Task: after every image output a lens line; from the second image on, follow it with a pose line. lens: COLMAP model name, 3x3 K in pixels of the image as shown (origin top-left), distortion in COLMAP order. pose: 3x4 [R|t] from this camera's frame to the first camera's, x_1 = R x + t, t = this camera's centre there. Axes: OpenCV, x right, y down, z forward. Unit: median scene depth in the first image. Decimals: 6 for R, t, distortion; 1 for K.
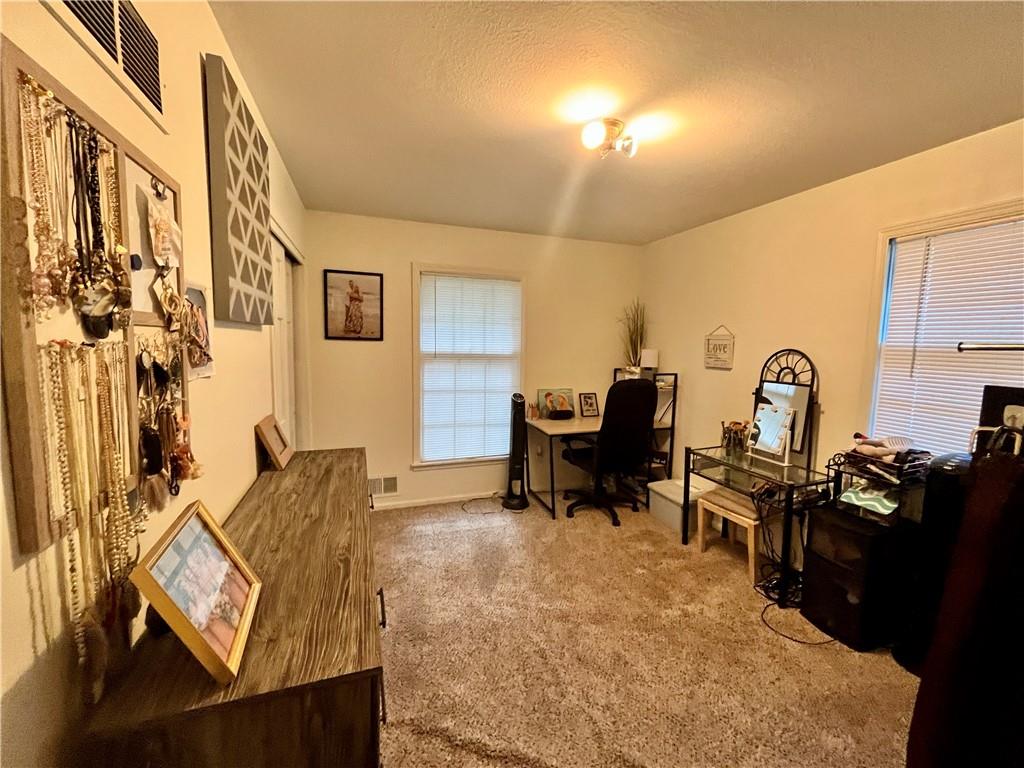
lens RADIAL K [[420.1, 0, 512.0], [0, 420.1, 384.0], [0, 0, 1]] dist [-0.002268, 0.000134]
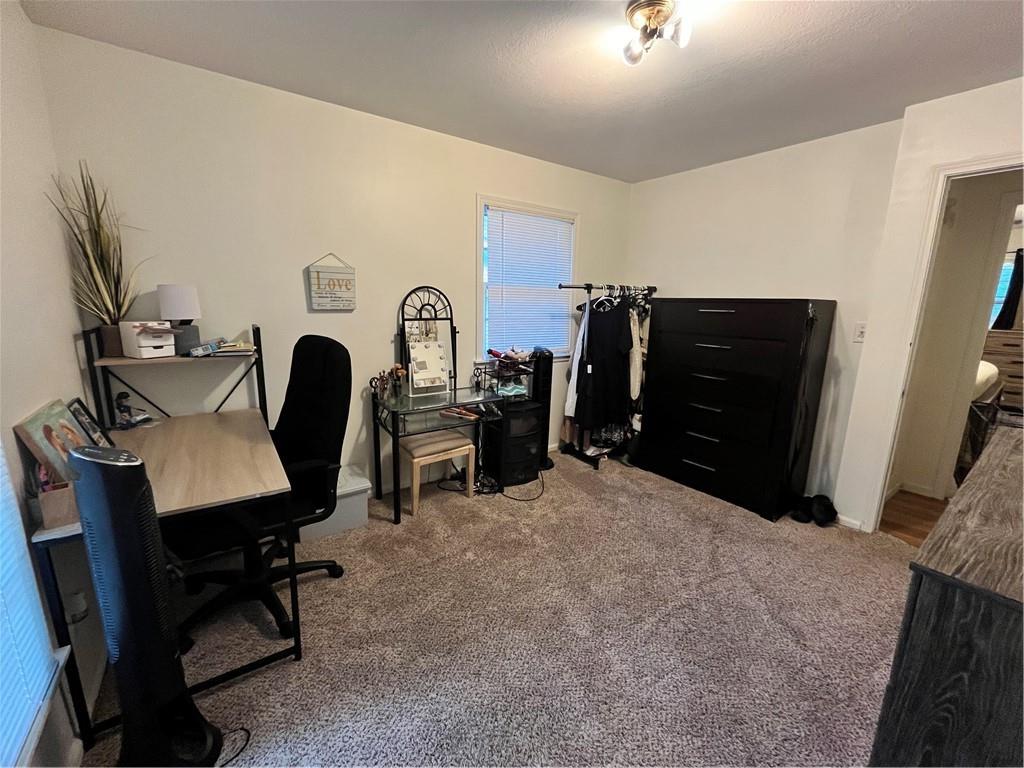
lens RADIAL K [[420.1, 0, 512.0], [0, 420.1, 384.0], [0, 0, 1]] dist [-0.002268, 0.000134]
pose [[-0.297295, -0.223097, 0.928355, -0.428904], [0.069310, 0.964710, 0.254029, -0.098286], [-0.952267, 0.139865, -0.271341, 1.114022]]
